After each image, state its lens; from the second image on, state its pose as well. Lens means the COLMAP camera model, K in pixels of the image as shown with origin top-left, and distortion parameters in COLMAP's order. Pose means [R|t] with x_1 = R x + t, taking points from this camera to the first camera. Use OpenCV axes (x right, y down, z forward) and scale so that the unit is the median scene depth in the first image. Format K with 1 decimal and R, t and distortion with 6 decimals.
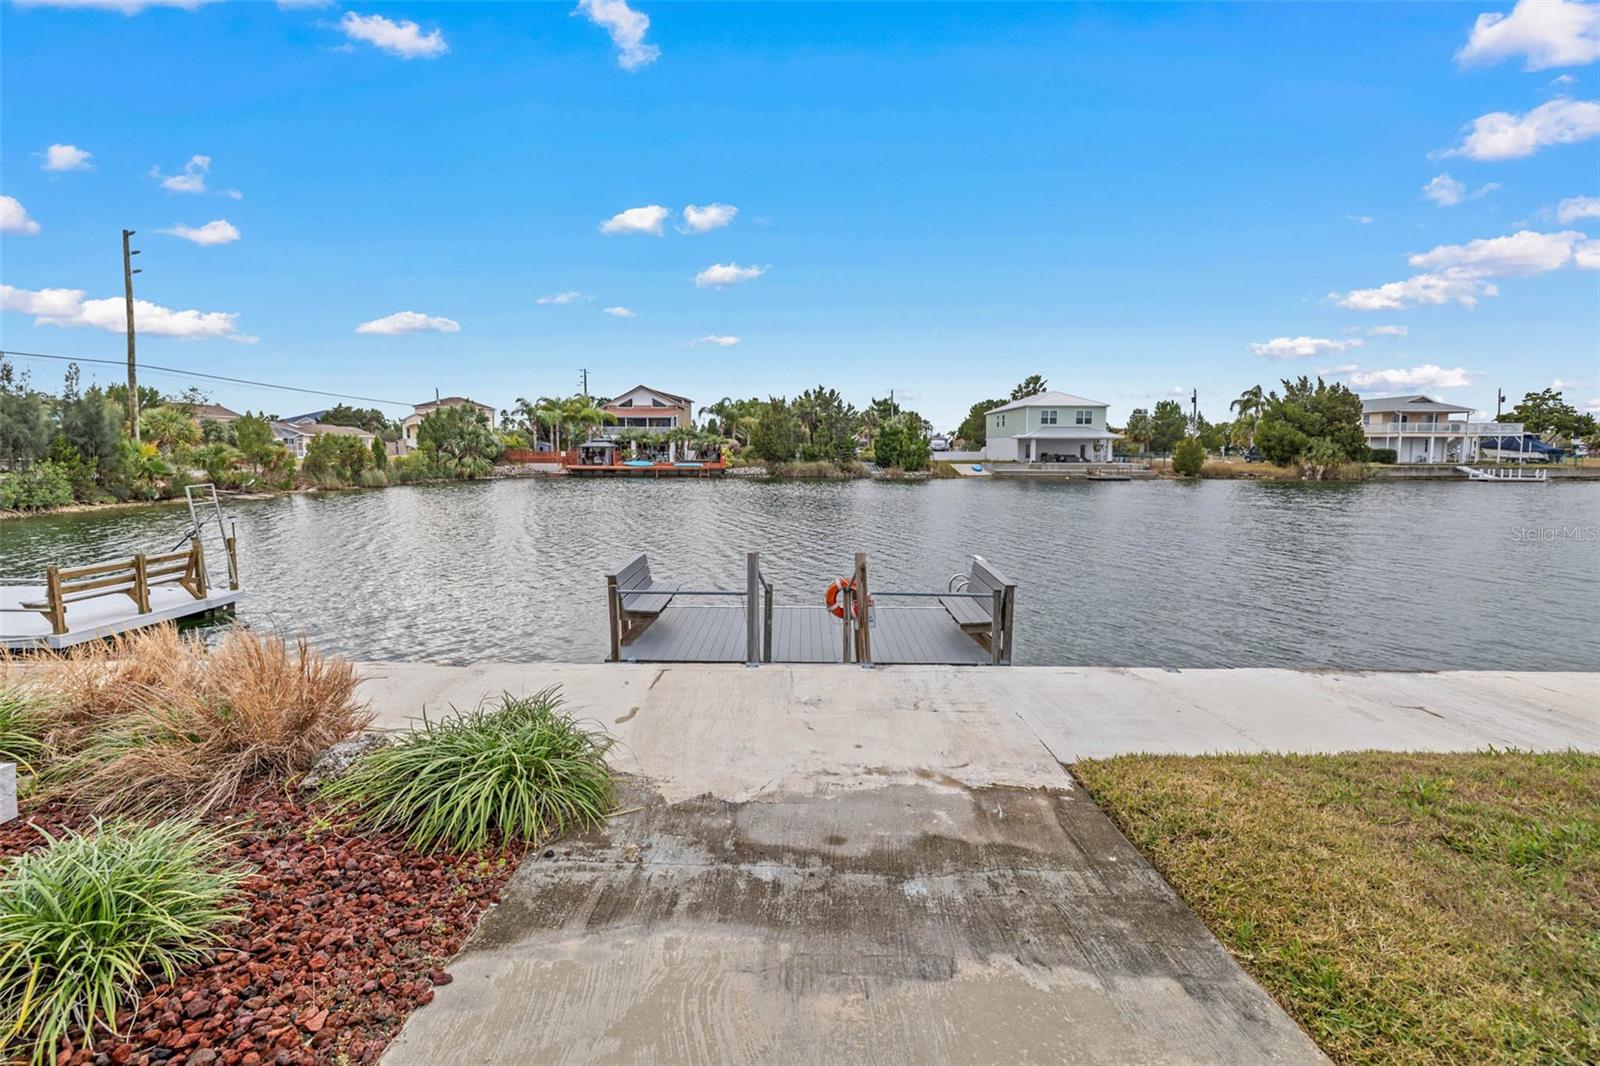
lens RADIAL K [[692.7, 0, 782.6], [0, 692.7, 489.6], [0, 0, 1]] dist [-0.000321, 0.000895]
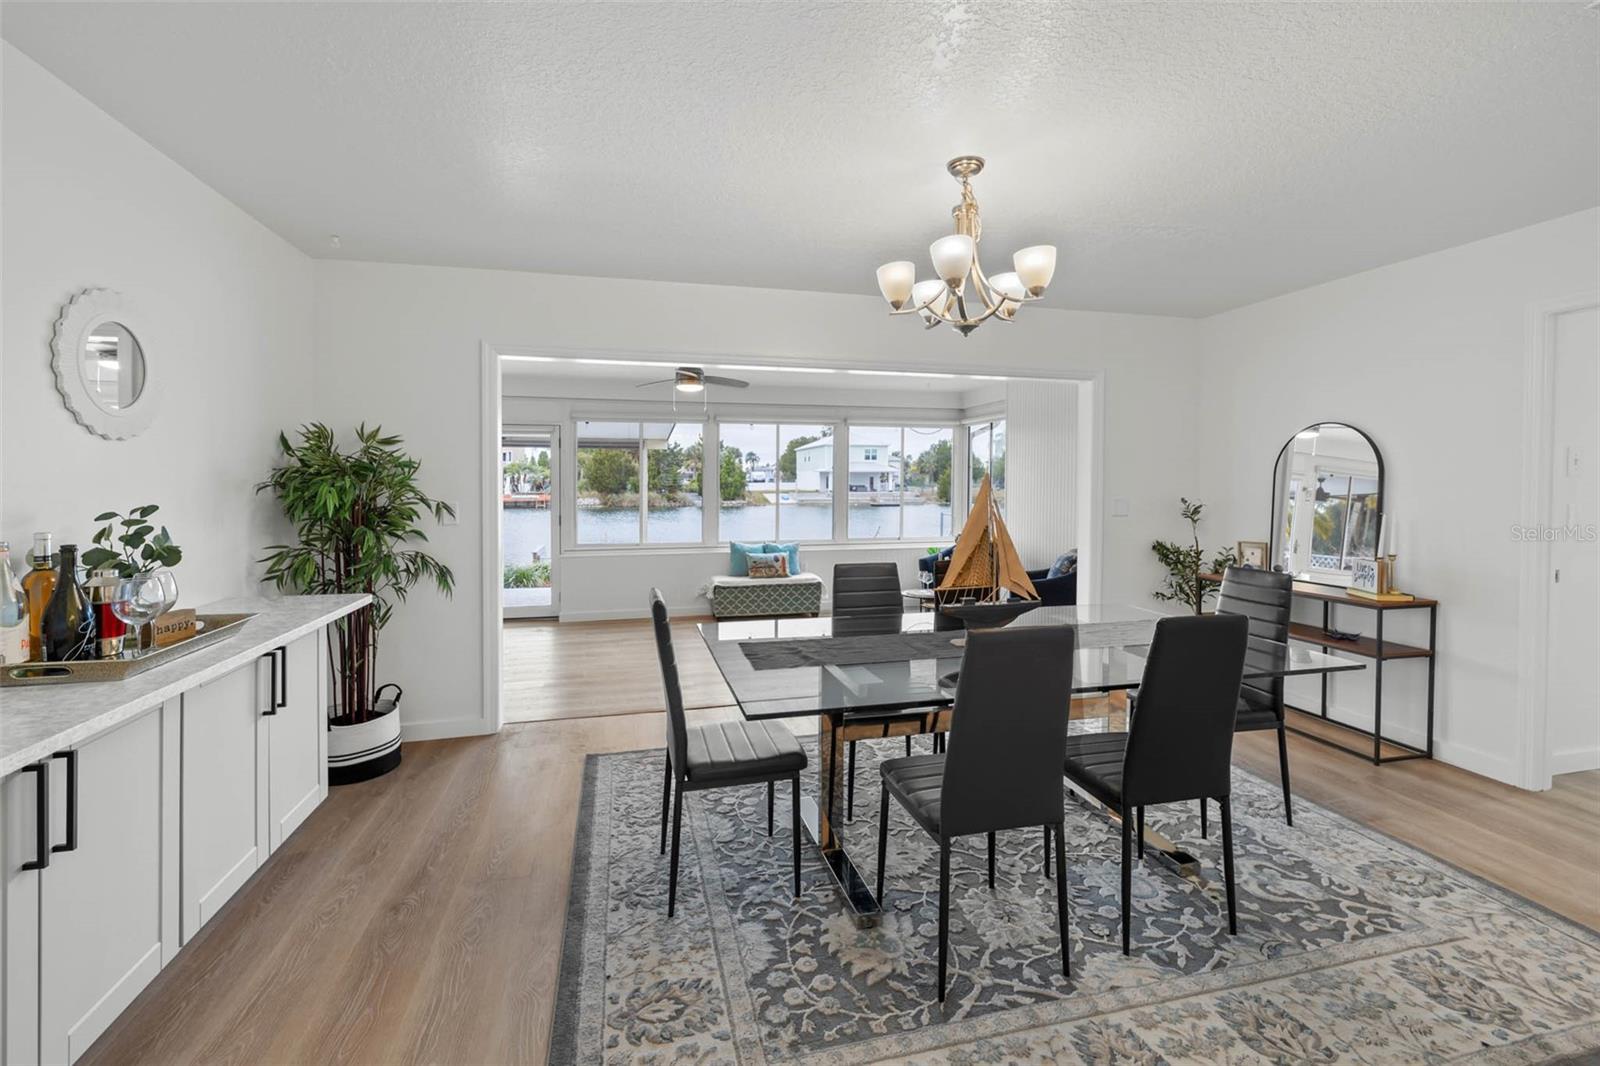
lens RADIAL K [[692.7, 0, 789.1], [0, 692.7, 470.2], [0, 0, 1]] dist [-0.000321, 0.000895]
pose [[0.969470, 0.000418, 0.245211, -0.000619], [0.016880, 0.997513, -0.068438, 0.003413], [-0.244630, 0.070487, 0.967051, -0.136012]]
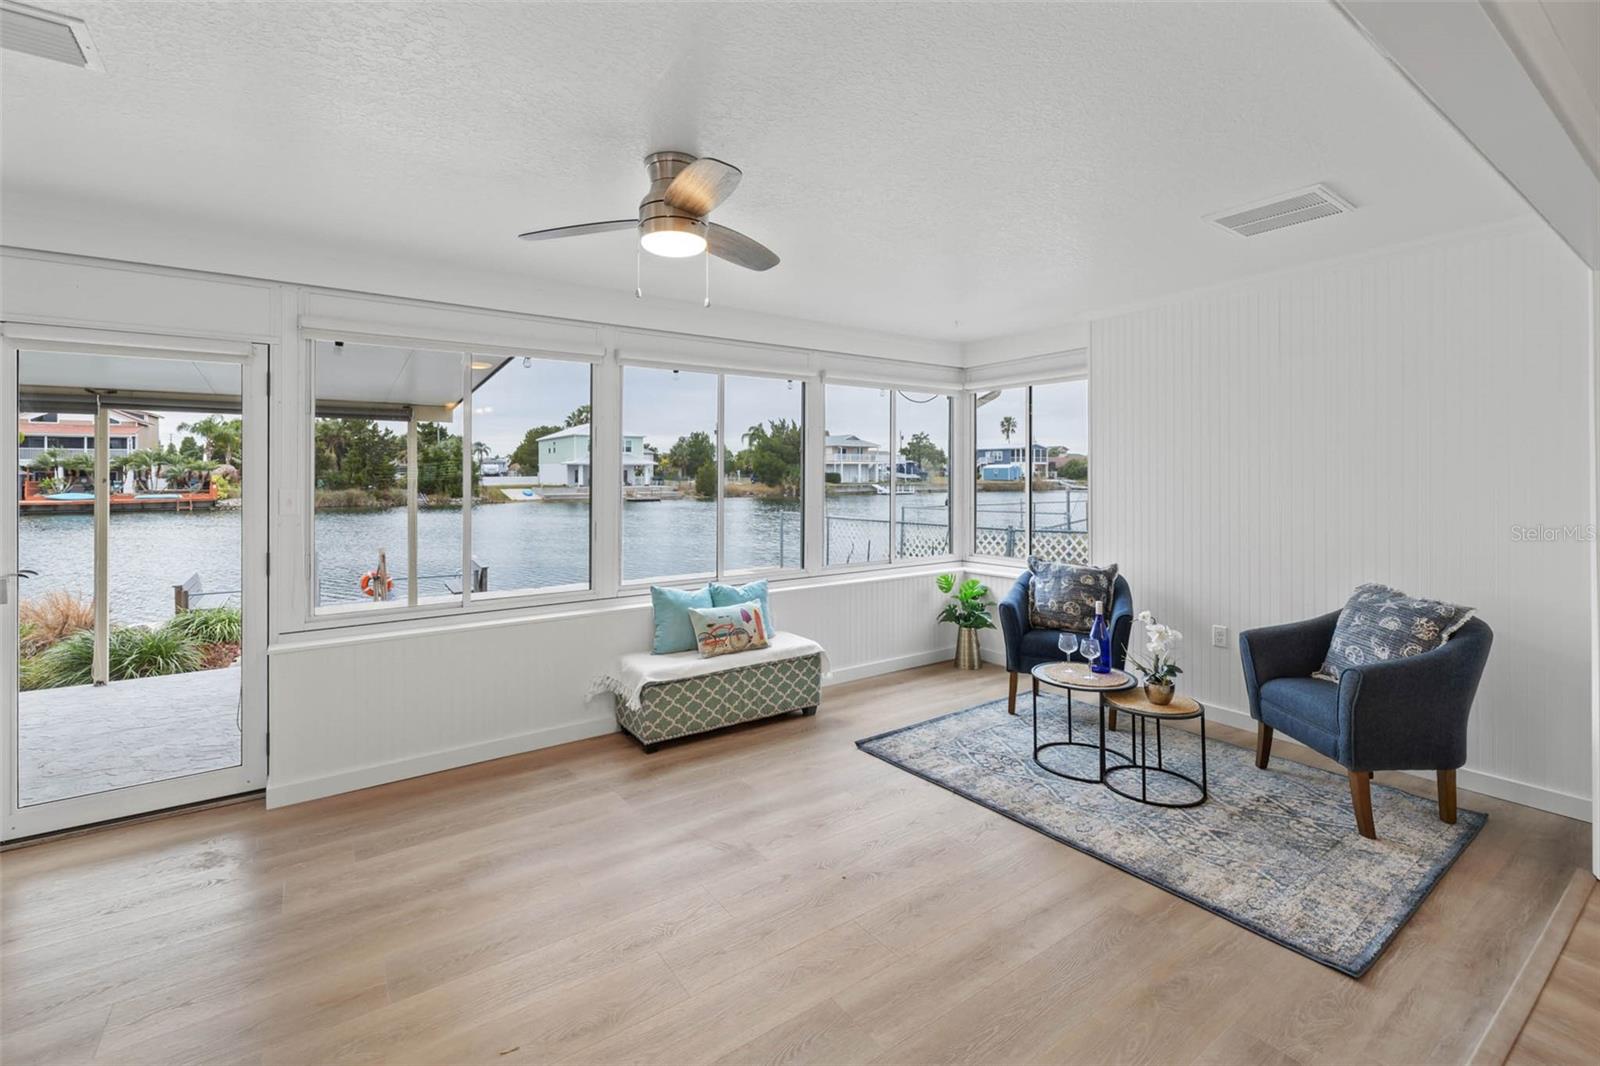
lens RADIAL K [[692.7, 0, 791.5], [0, 692.7, 465.9], [0, 0, 1]] dist [-0.000321, 0.000895]
pose [[0.812329, 0.001889, 0.583197, -0.006262], [0.037274, 0.997782, -0.055151, 0.000931], [-0.582008, 0.066539, 0.810457, -0.089455]]
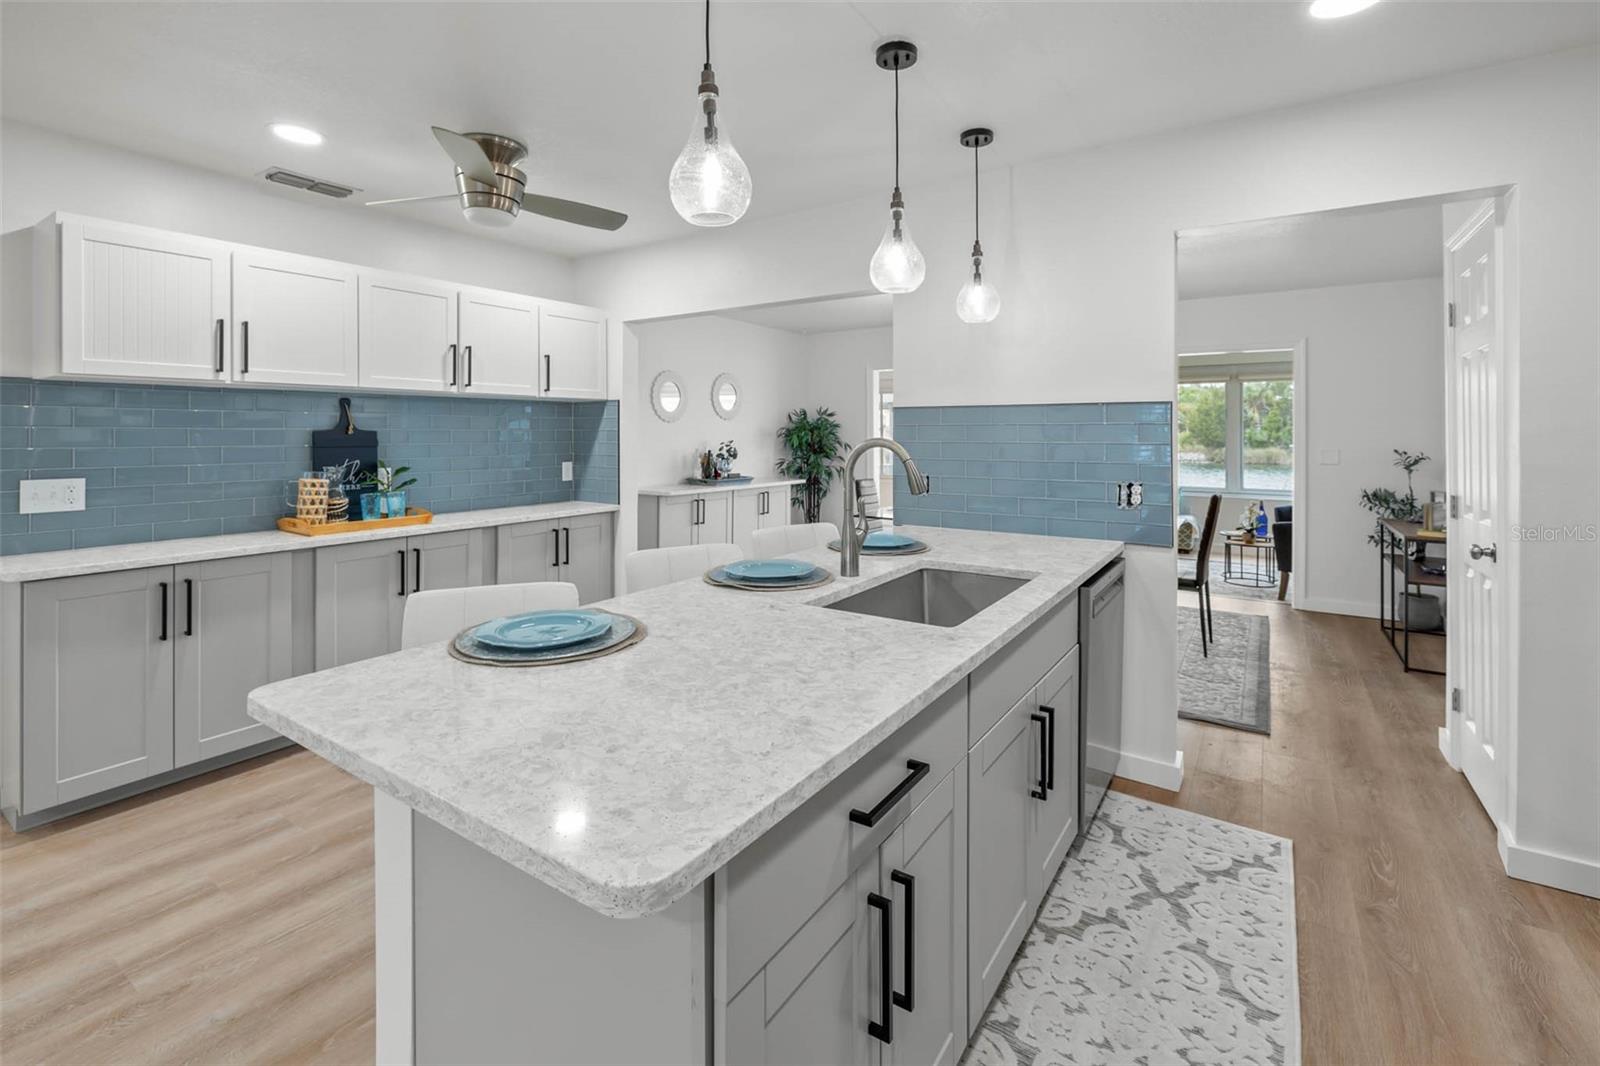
lens RADIAL K [[692.7, 0, 793.2], [0, 692.7, 424.7], [0, 0, 1]] dist [-0.000321, 0.000895]
pose [[0.832902, -0.009516, -0.553338, 0.034176], [-0.029138, 0.997711, -0.061018, 0.005487], [0.552652, 0.066945, 0.830719, -0.169494]]
